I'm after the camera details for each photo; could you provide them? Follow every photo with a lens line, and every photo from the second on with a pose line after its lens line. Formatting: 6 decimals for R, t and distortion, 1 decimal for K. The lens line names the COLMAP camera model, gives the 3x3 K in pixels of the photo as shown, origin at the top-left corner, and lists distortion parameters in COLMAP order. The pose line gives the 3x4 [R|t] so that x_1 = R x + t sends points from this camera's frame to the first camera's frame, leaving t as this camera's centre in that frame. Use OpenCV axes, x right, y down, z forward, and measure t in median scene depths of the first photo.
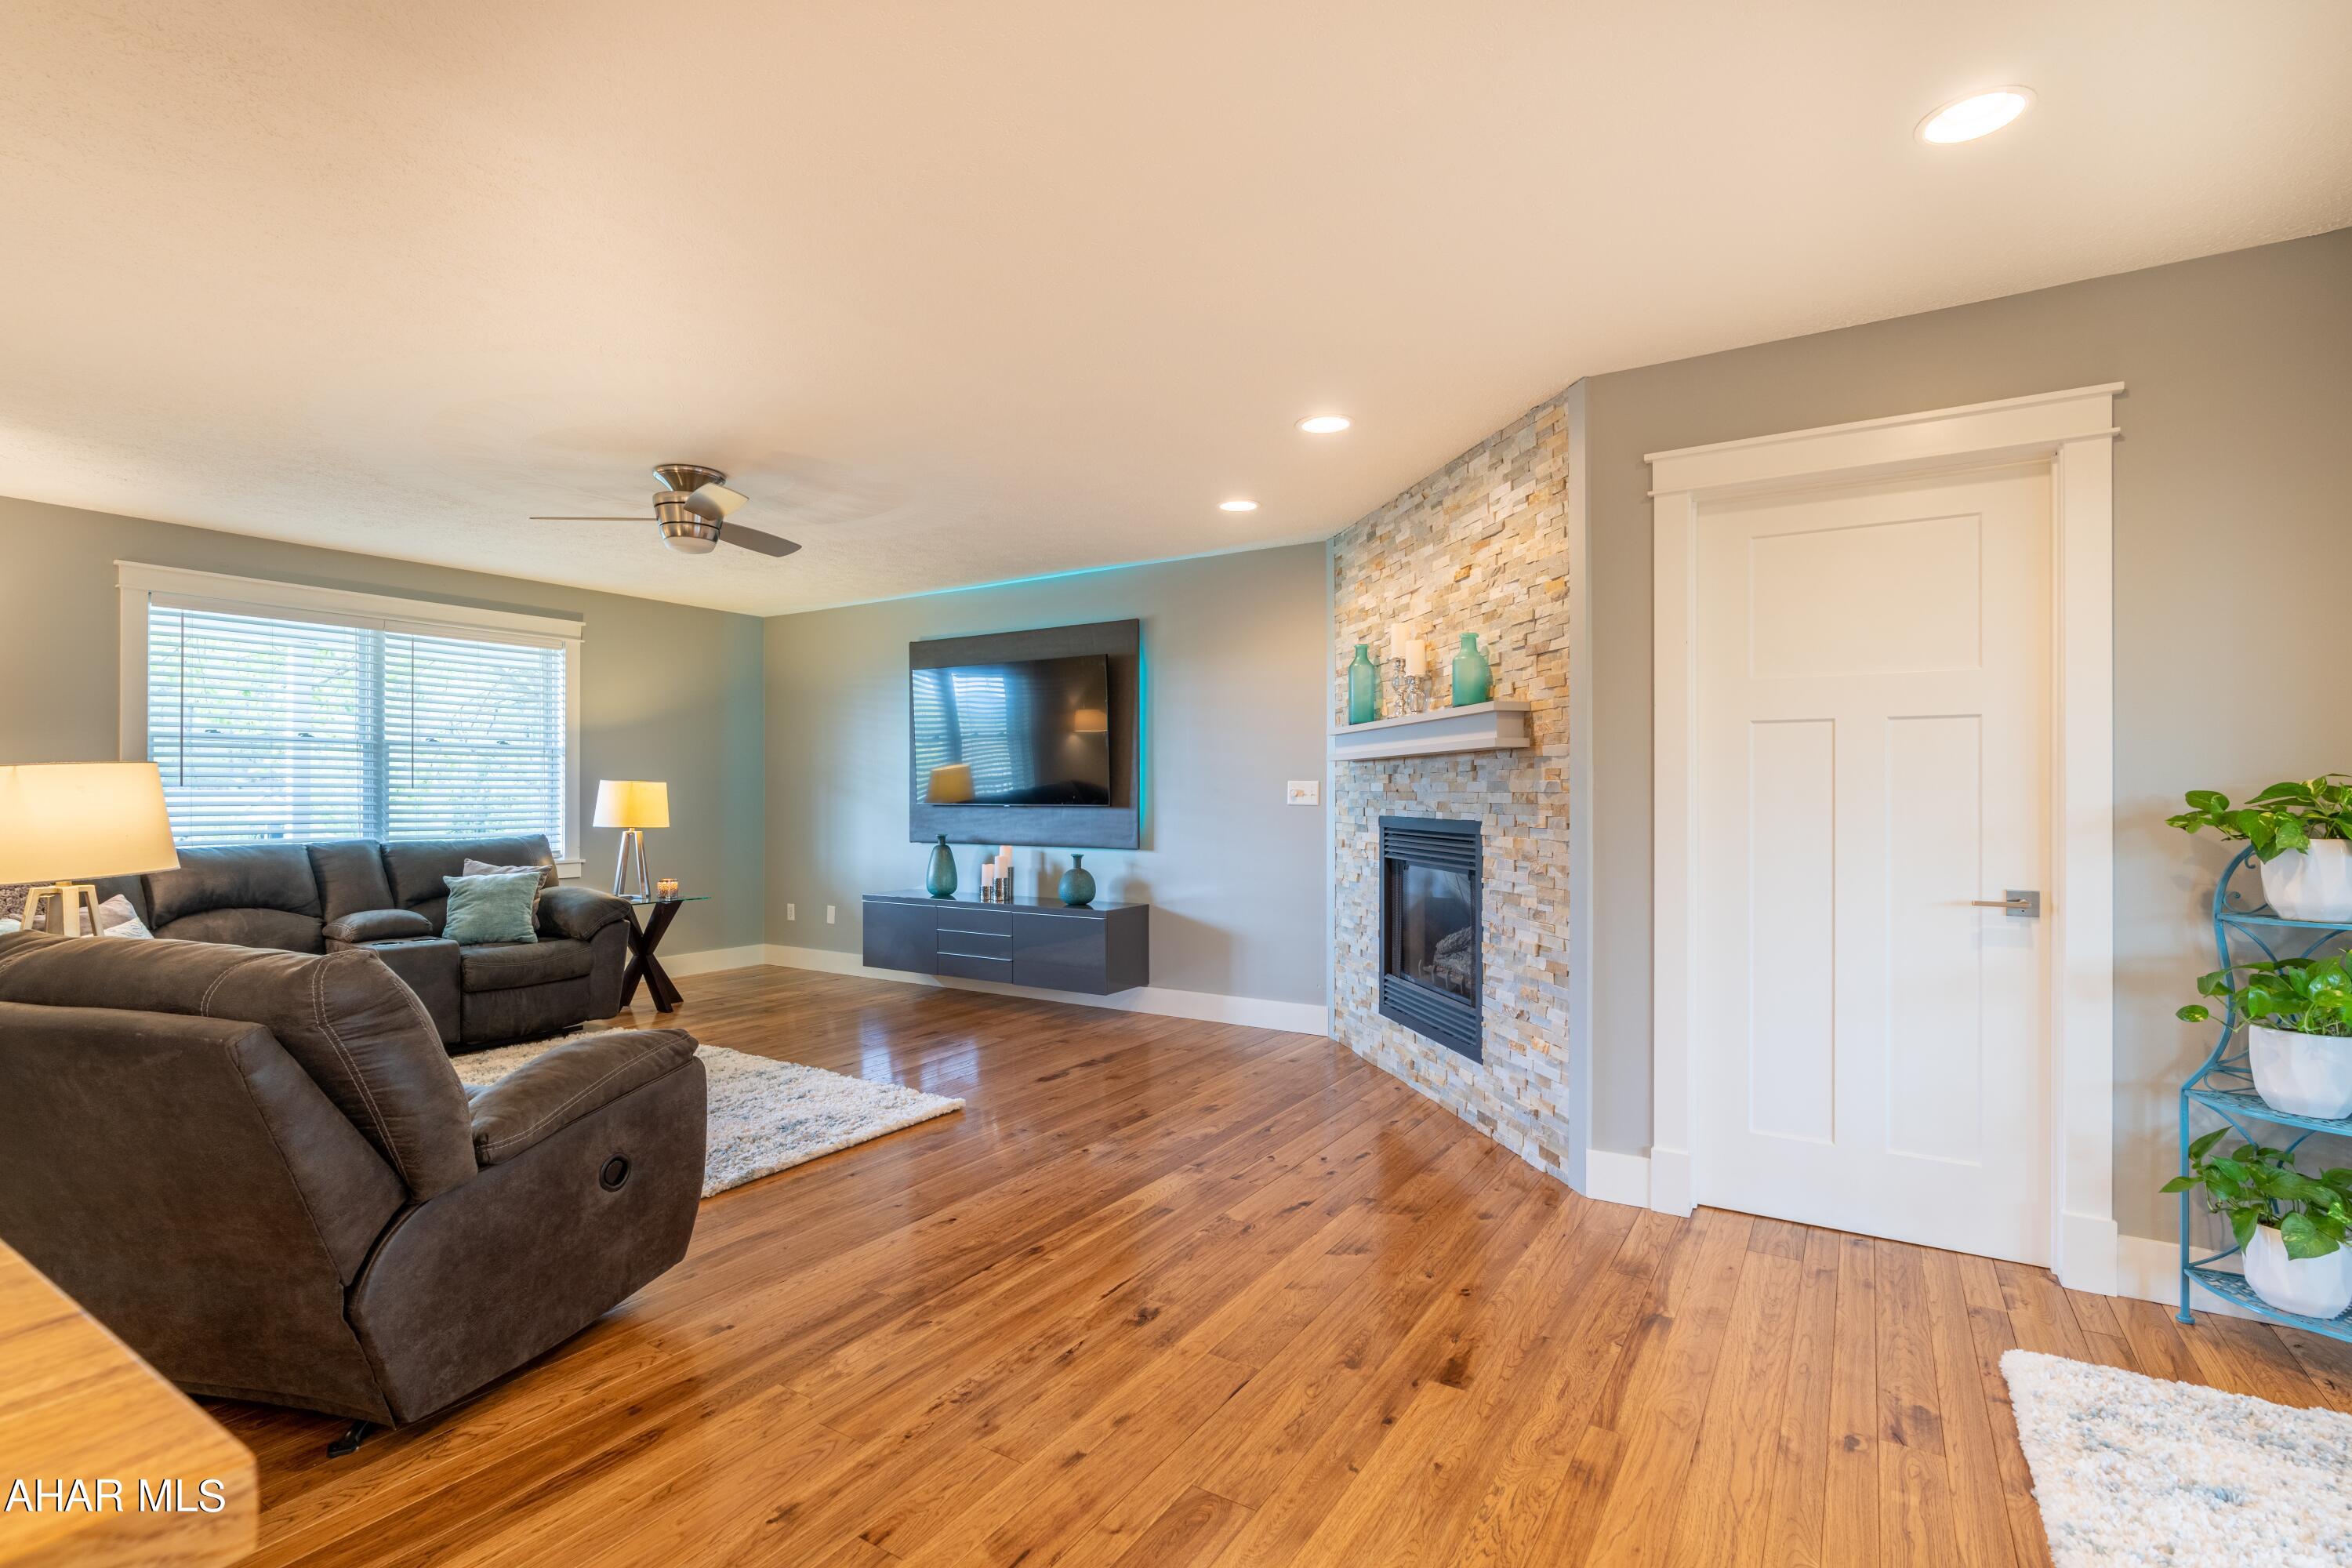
lens RADIAL K [[1091.9, 0, 1174.9], [0, 1091.9, 787.0], [0, 0, 1]] dist [-0.003326, 0.000261]
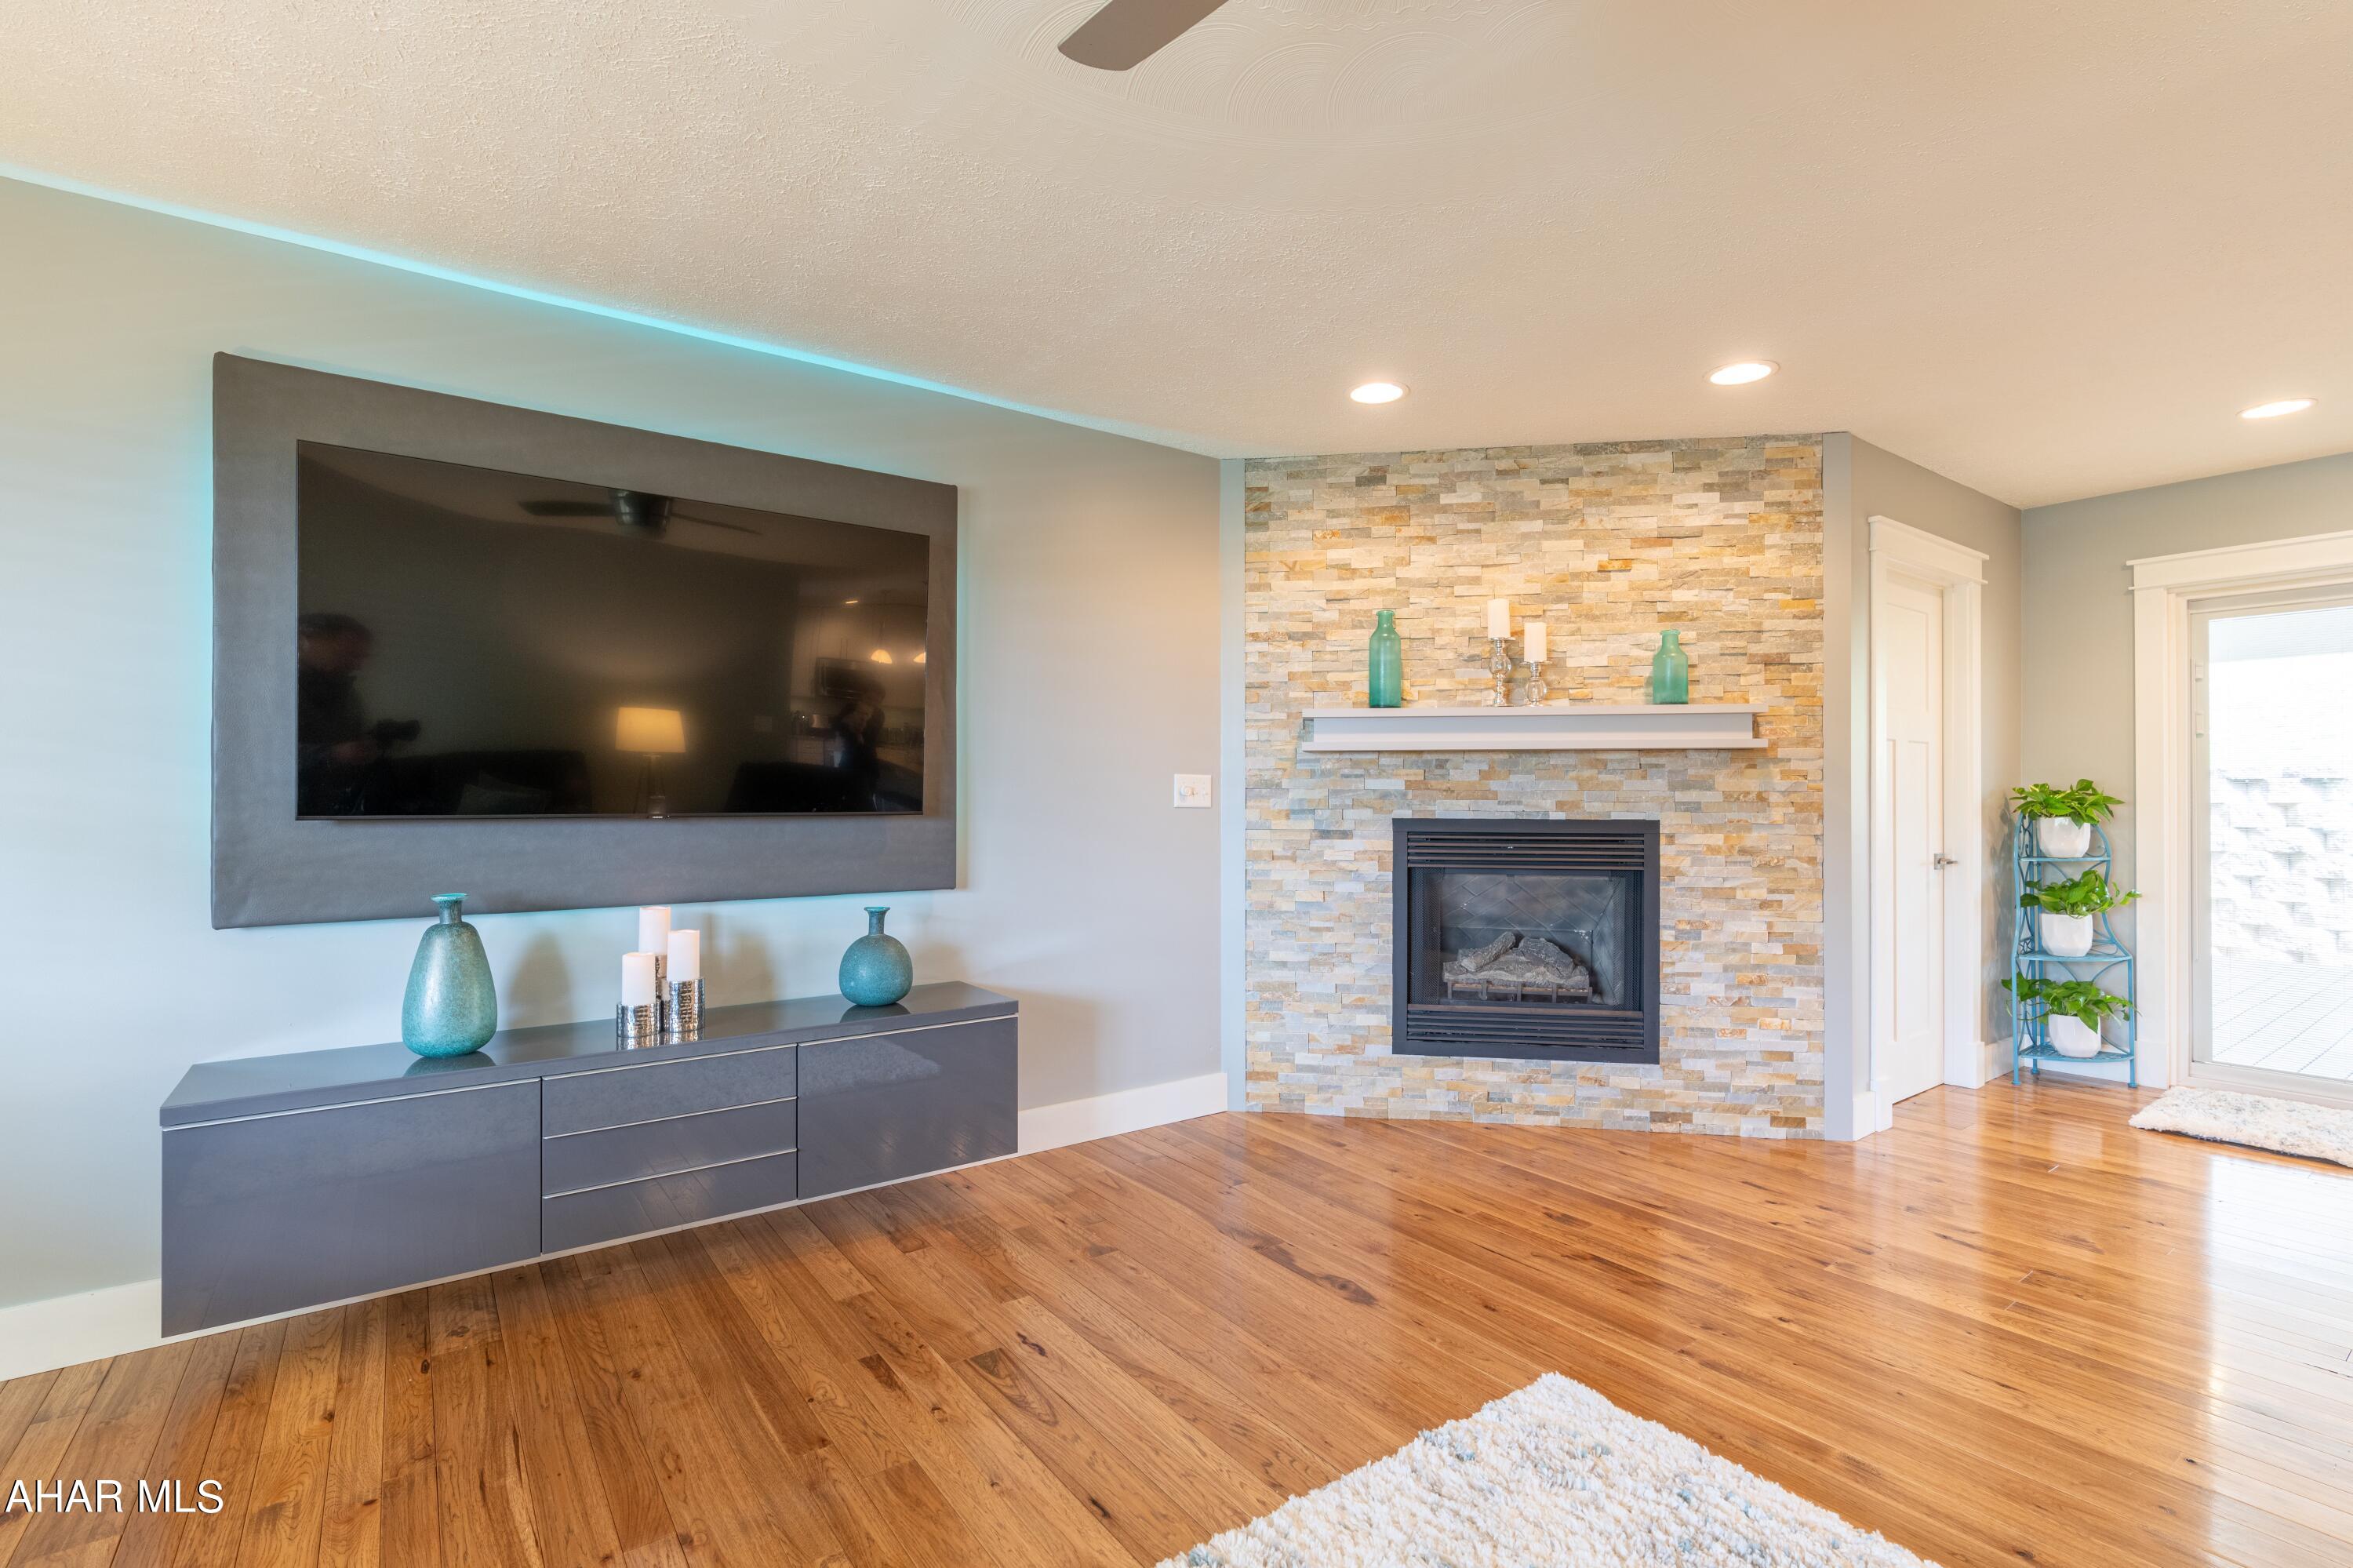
lens RADIAL K [[1092.5, 0, 1168.4], [0, 1092.5, 788.2], [0, 0, 1]] dist [-0.003326, 0.000261]
pose [[0.359976, 0.005949, 0.932943, -0.743950], [-0.006978, 0.999969, -0.003684, 0.008309], [-0.932935, -0.005184, 0.360006, 0.971283]]
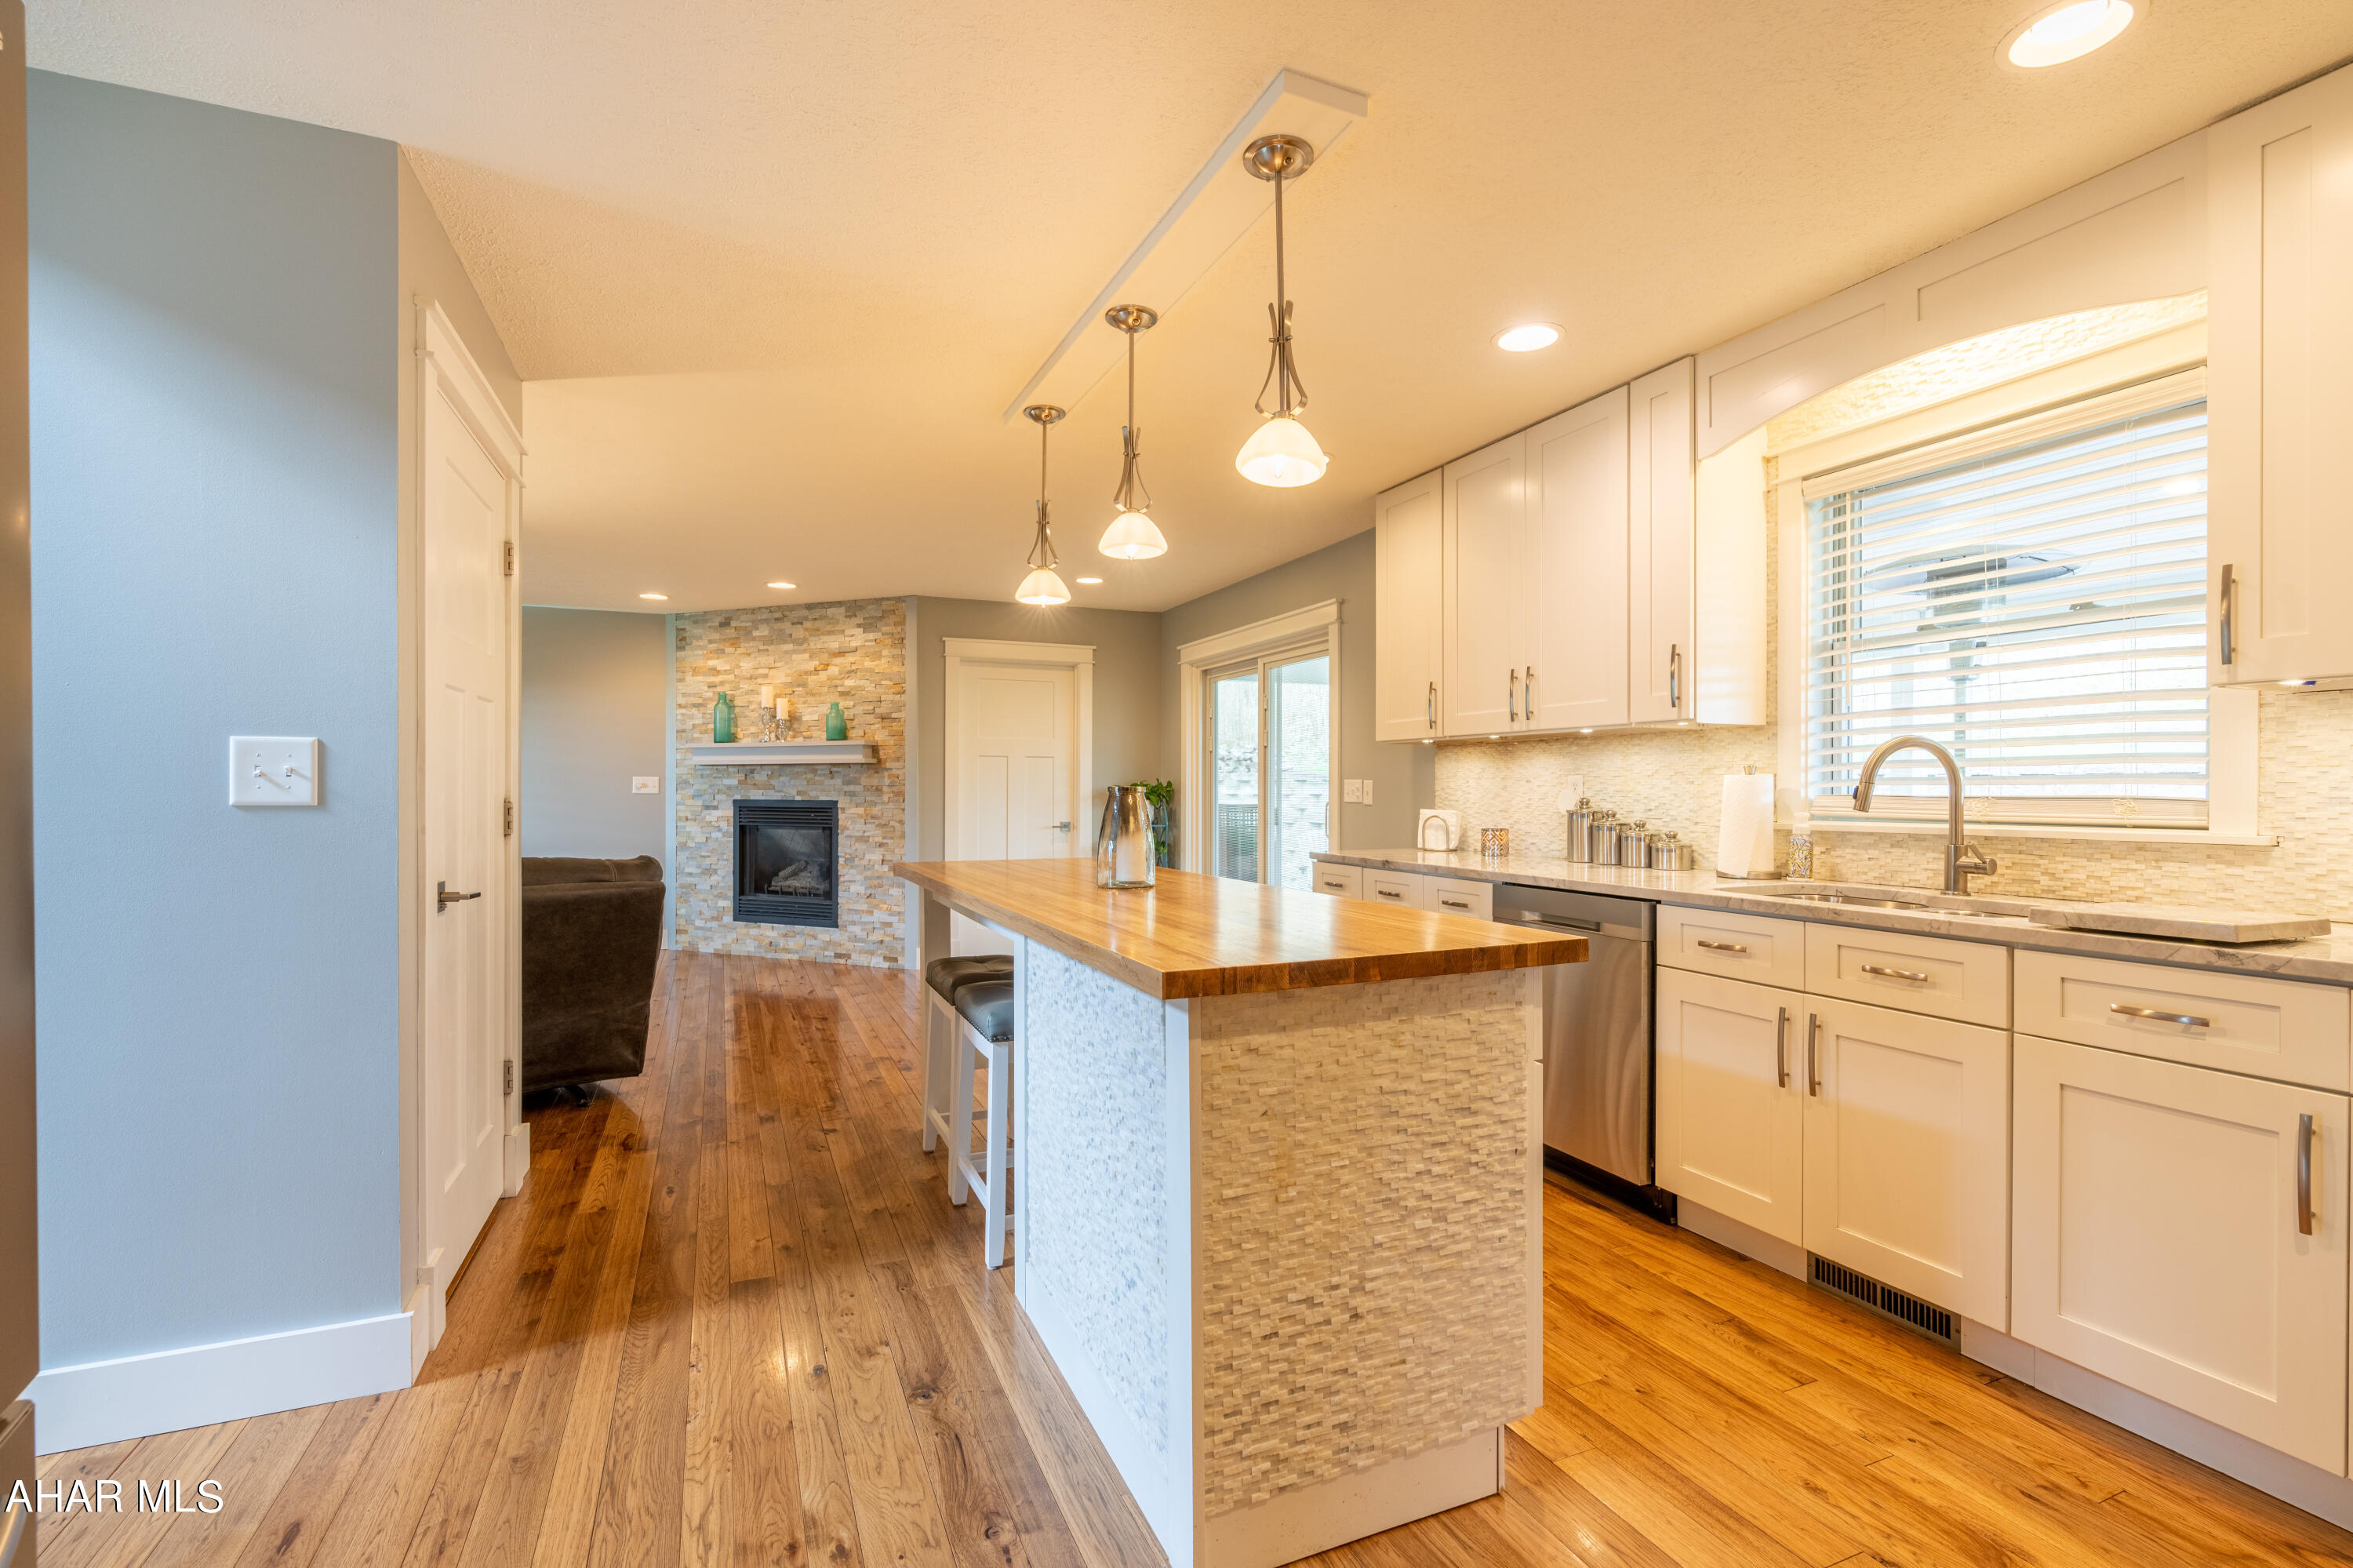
lens RADIAL K [[1092.5, 0, 1173.6], [0, 1092.5, 790.0], [0, 0, 1]] dist [-0.003326, 0.000261]
pose [[0.570568, -0.001147, 0.821249, -0.871954], [-0.007278, 0.999953, 0.006452, -0.003251], [-0.821218, -0.009658, 0.570533, -0.521926]]
